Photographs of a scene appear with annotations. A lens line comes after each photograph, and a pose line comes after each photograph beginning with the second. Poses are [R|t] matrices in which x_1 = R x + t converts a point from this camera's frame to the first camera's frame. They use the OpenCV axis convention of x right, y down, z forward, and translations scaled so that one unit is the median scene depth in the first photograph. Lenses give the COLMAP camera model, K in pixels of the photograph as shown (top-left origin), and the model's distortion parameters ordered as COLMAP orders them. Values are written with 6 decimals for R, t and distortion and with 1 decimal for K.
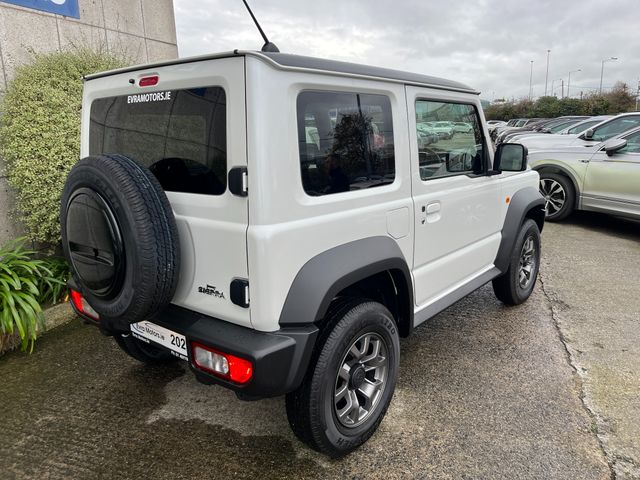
lens RADIAL K [[468.5, 0, 318.2], [0, 468.5, 238.2], [0, 0, 1]] dist [-0.007632, -0.016954]
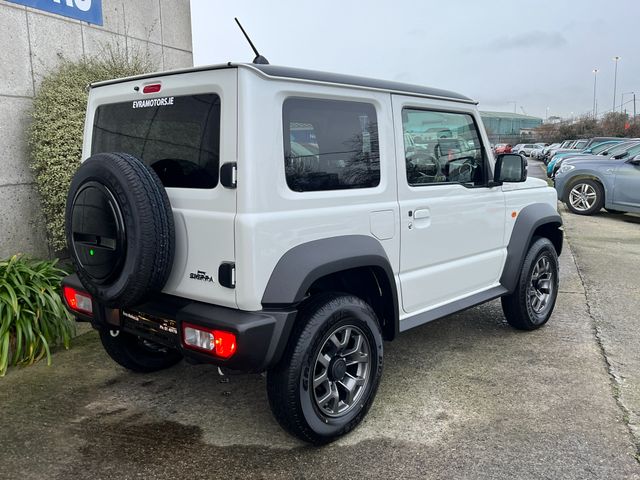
lens RADIAL K [[562.4, 0, 305.8], [0, 562.4, 234.8], [0, 0, 1]] dist [0.003341, -0.020217]
pose [[0.998695, 0.018317, -0.047682, 0.069528], [-0.021993, 0.996730, -0.077756, 0.103626], [0.046102, 0.078704, 0.995831, -0.280261]]
